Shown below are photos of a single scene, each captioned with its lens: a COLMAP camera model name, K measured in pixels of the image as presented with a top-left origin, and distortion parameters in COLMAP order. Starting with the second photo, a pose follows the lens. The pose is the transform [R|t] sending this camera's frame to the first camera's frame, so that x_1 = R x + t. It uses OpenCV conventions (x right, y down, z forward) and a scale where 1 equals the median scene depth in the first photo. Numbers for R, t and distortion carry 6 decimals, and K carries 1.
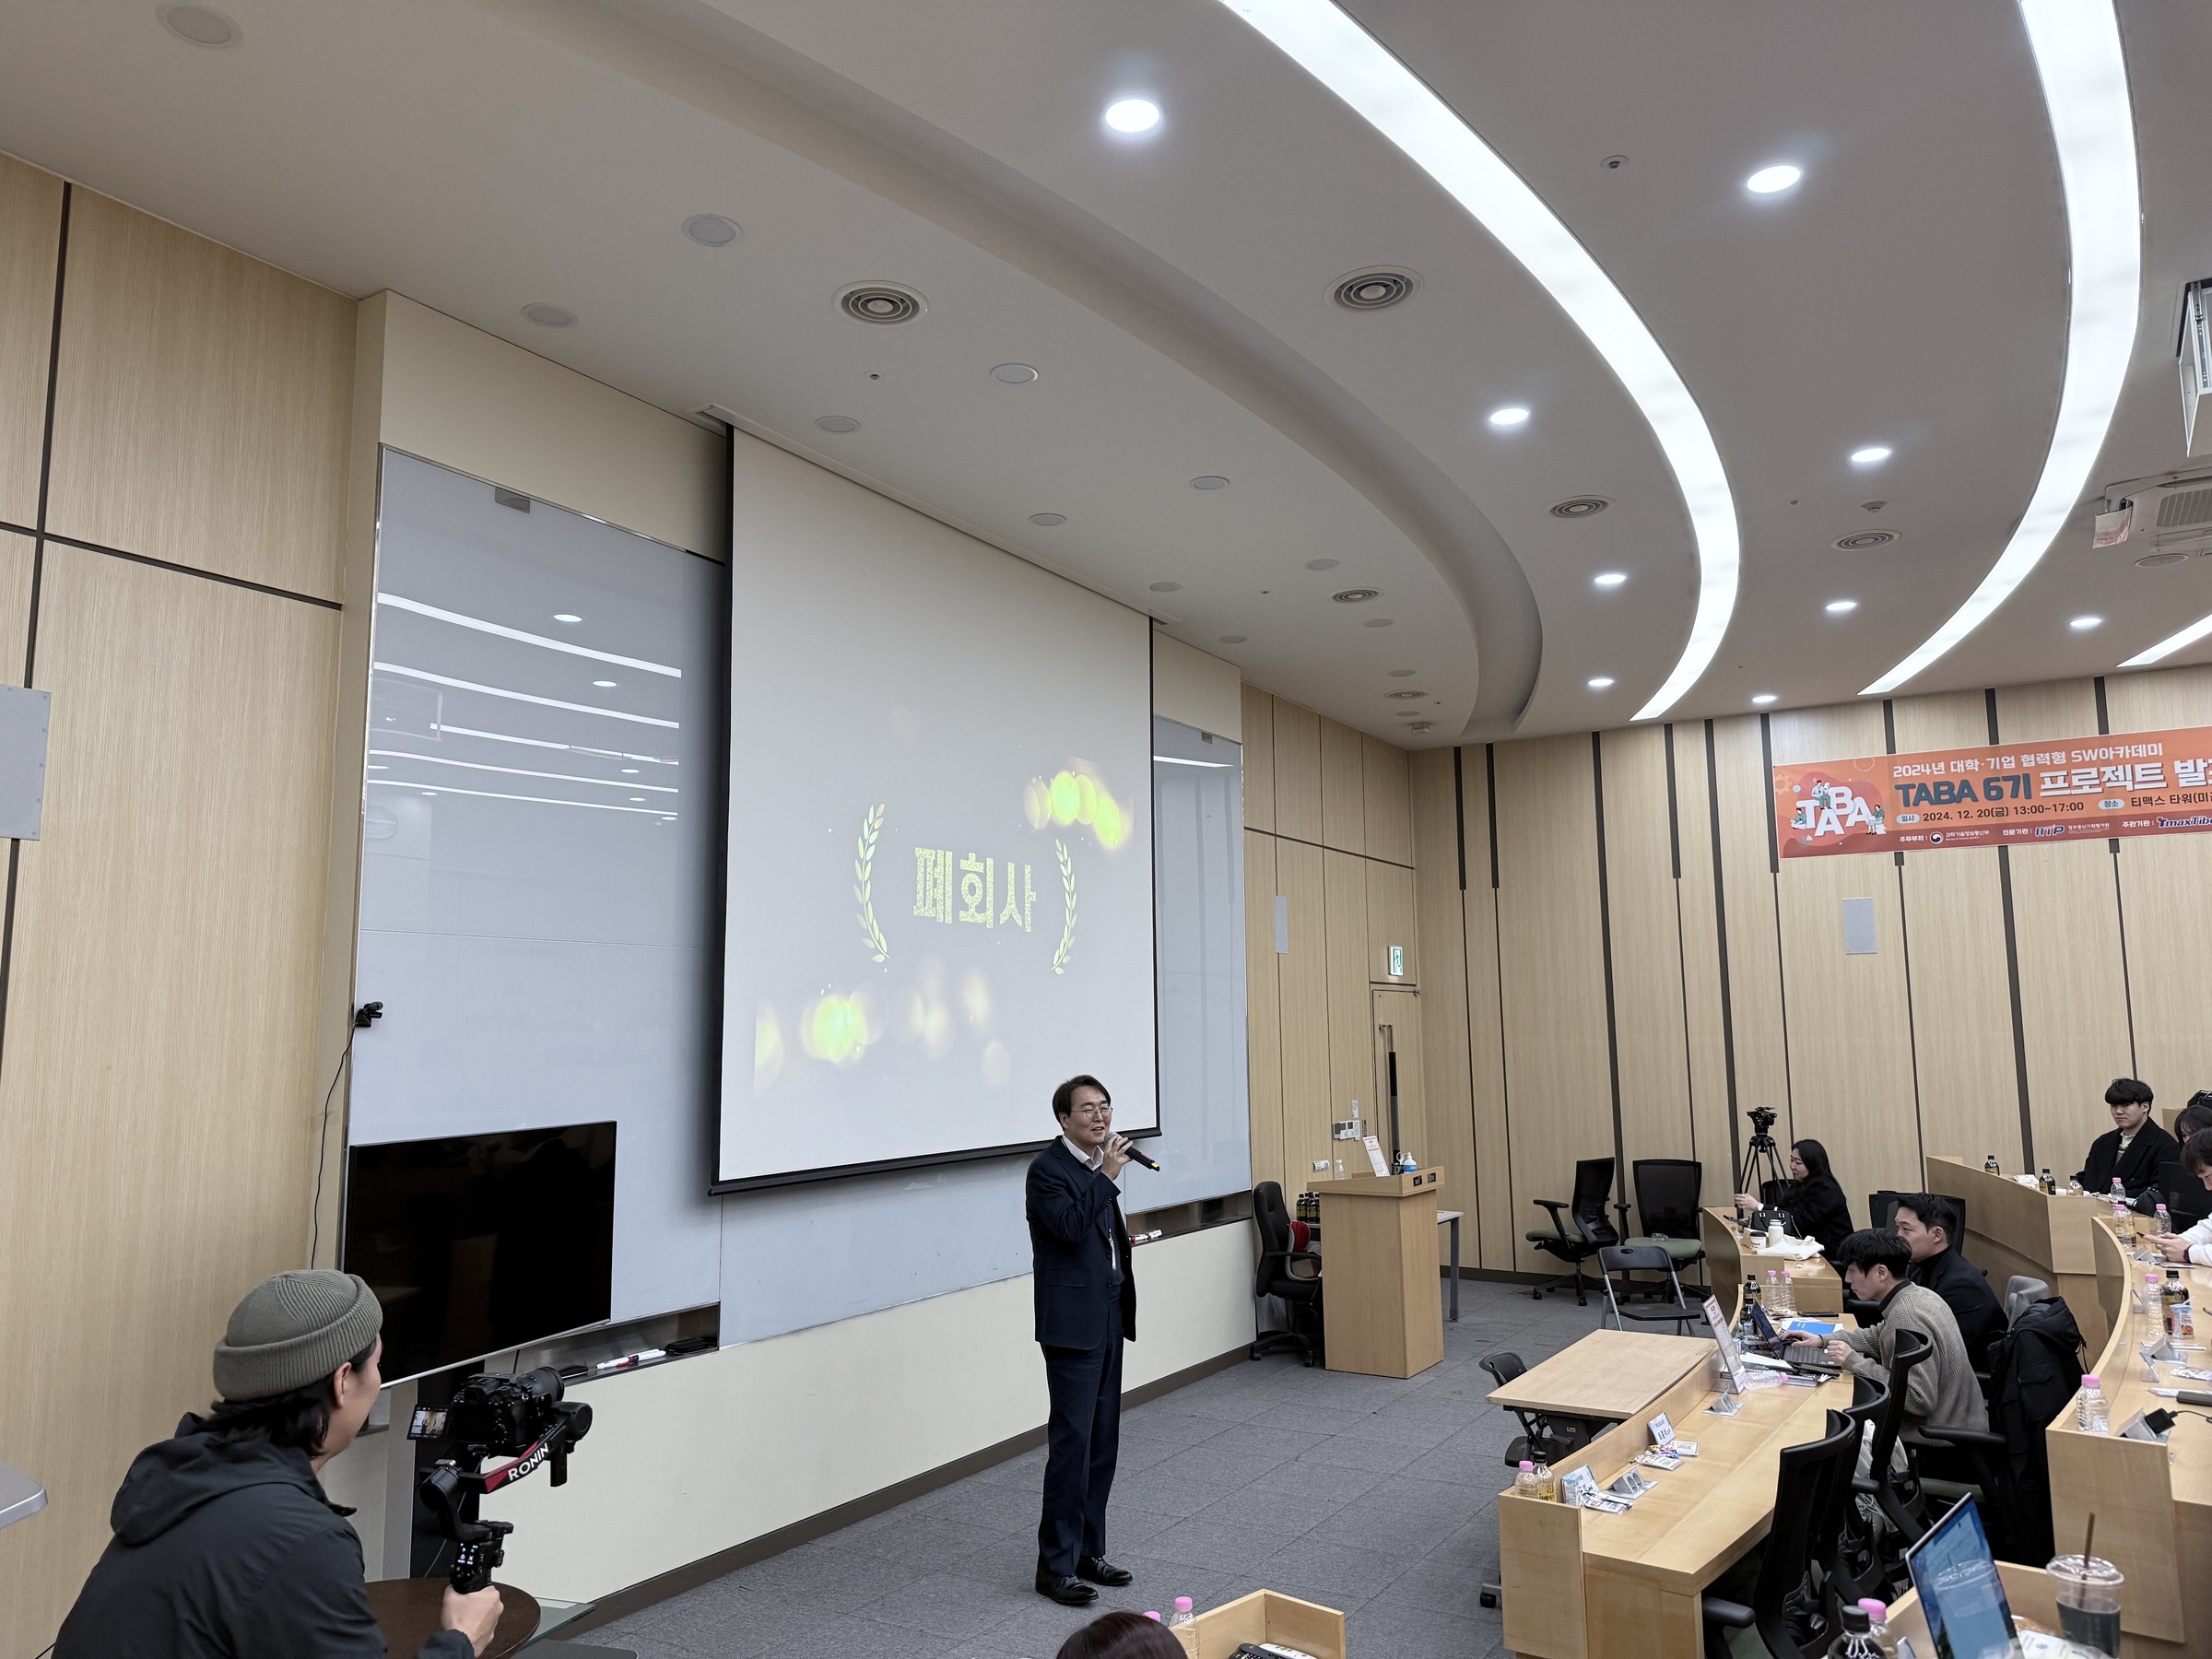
lens RADIAL K [[1539.4, 0, 1106.0], [0, 1539.4, 829.5], [0, 0, 1]] dist [0.100672, -0.141447]
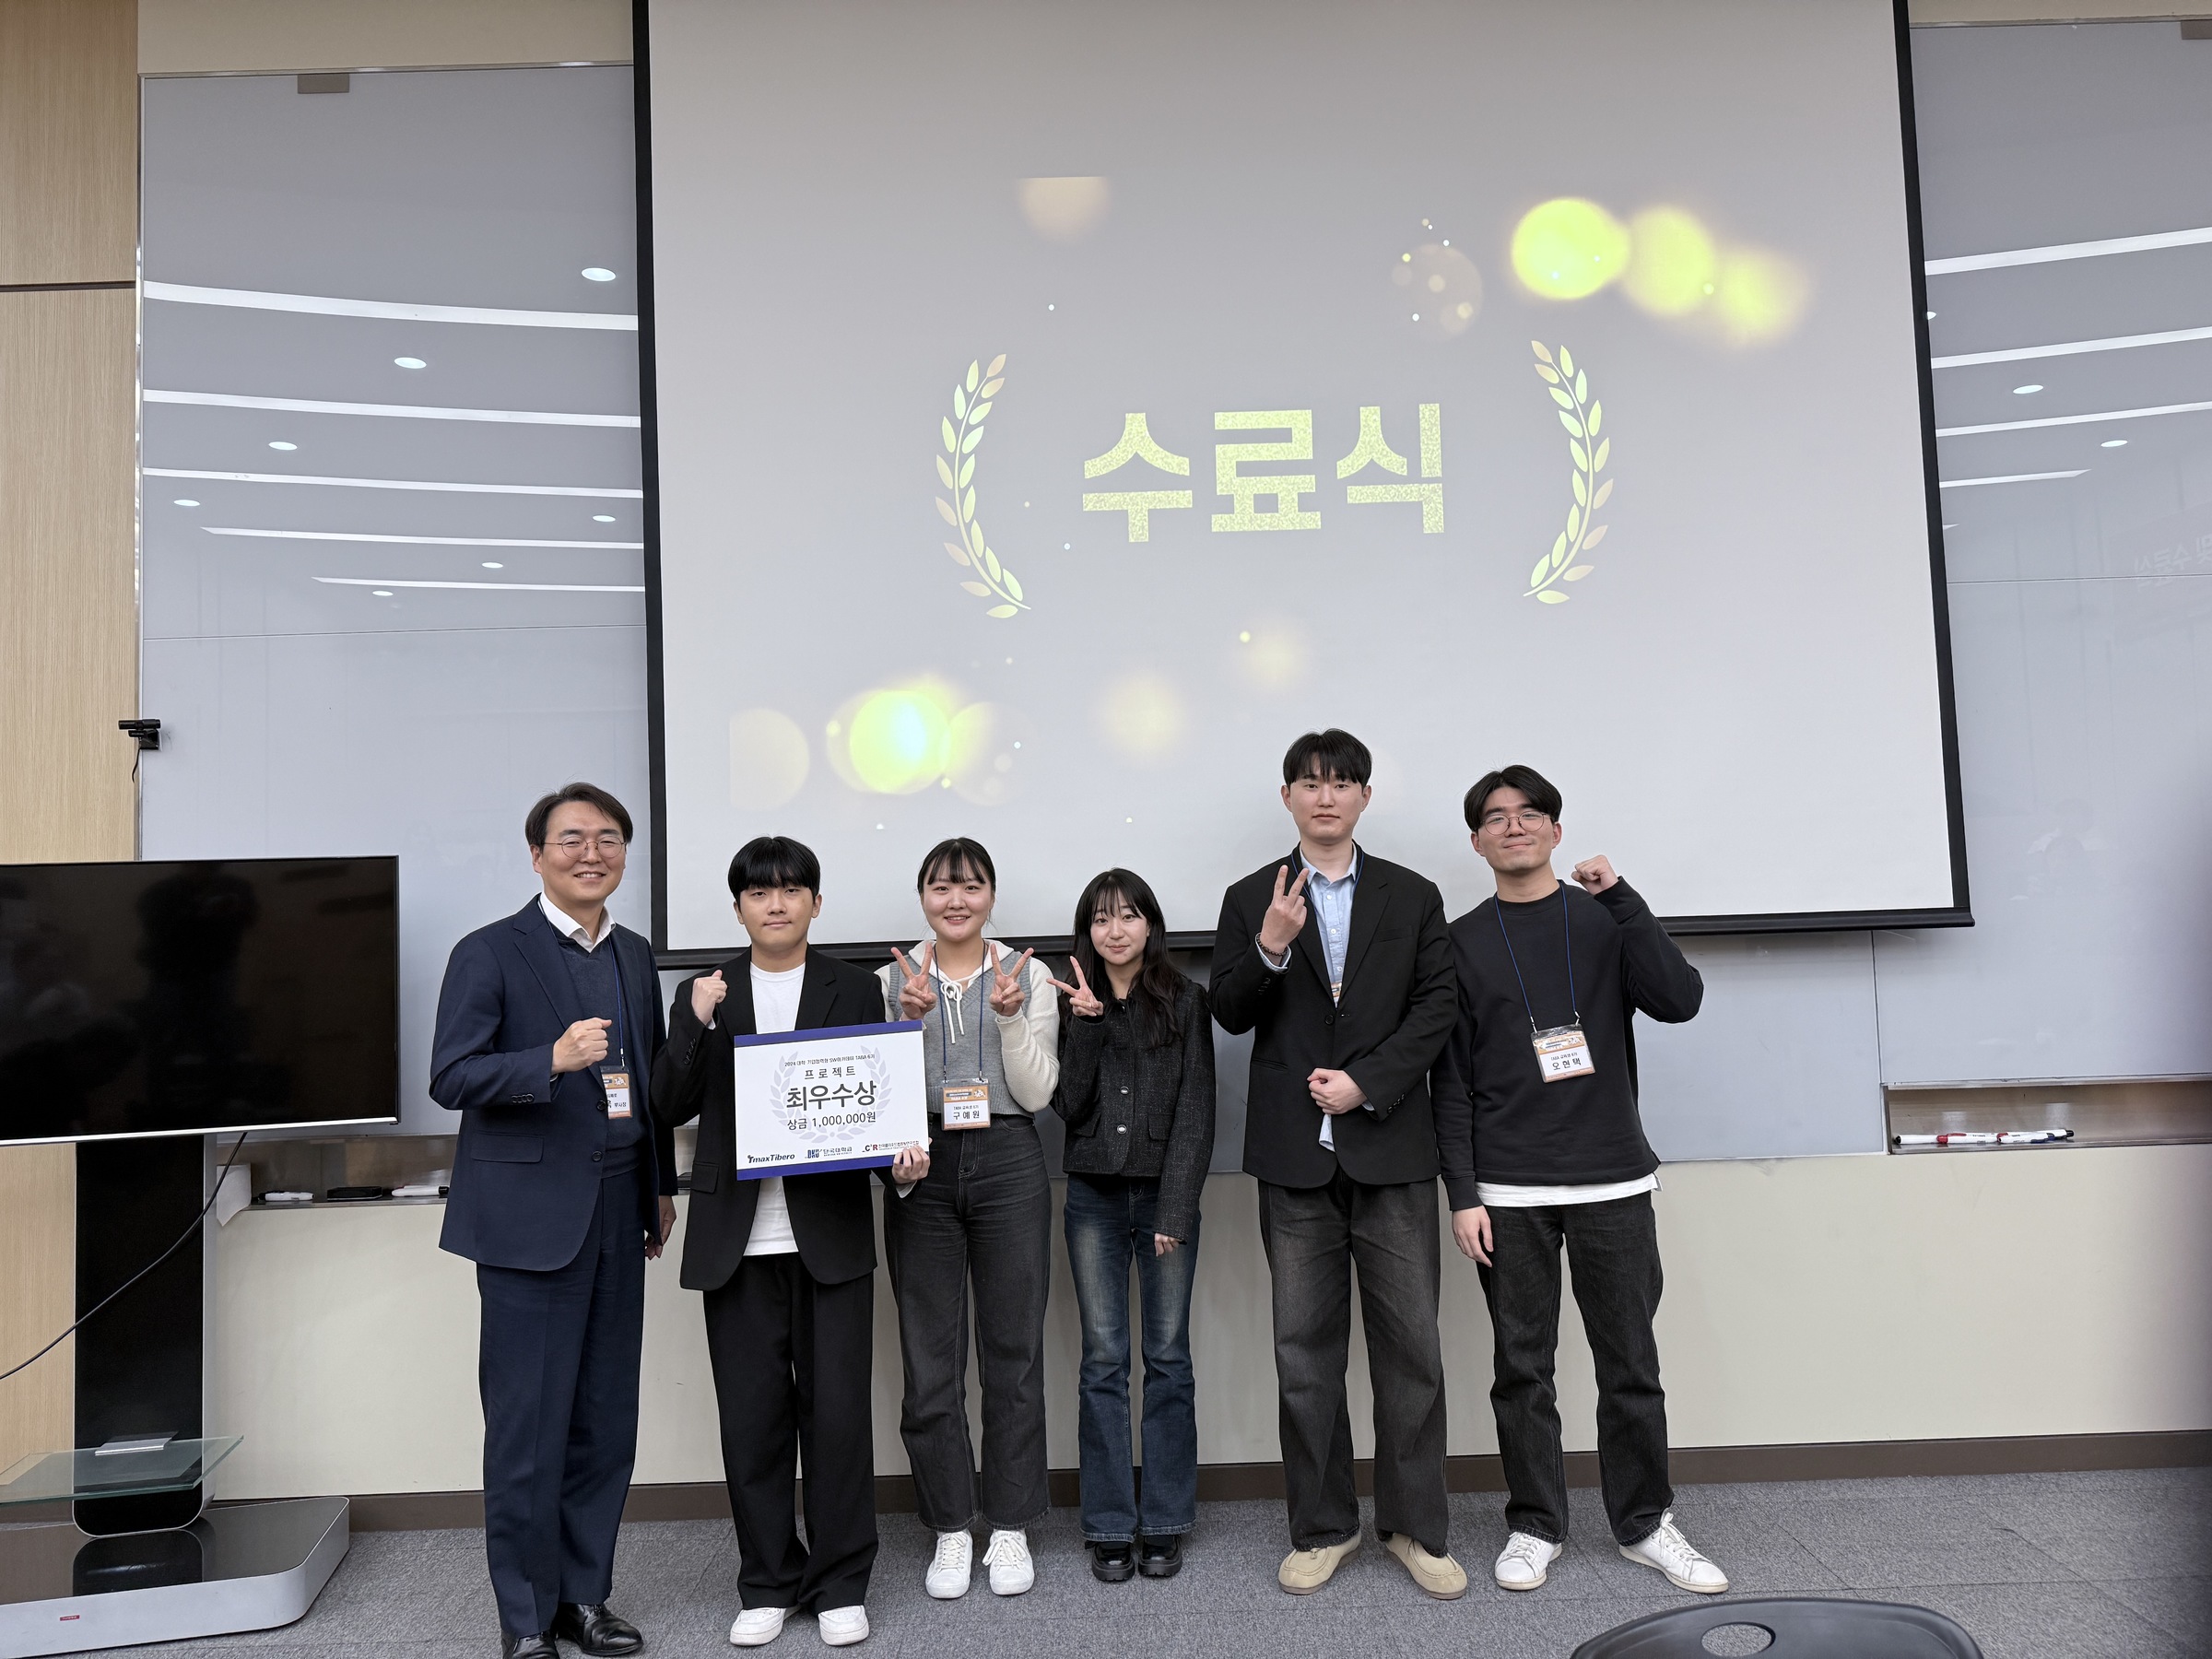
lens RADIAL K [[1539.4, 0, 1106.0], [0, 1539.4, 829.5], [0, 0, 1]] dist [0.100672, -0.141447]
pose [[0.526101, -0.051242, -0.848877, 0.405692], [0.139851, 0.989806, 0.026924, 0.166391], [0.838844, -0.132881, 0.527904, 0.741230]]
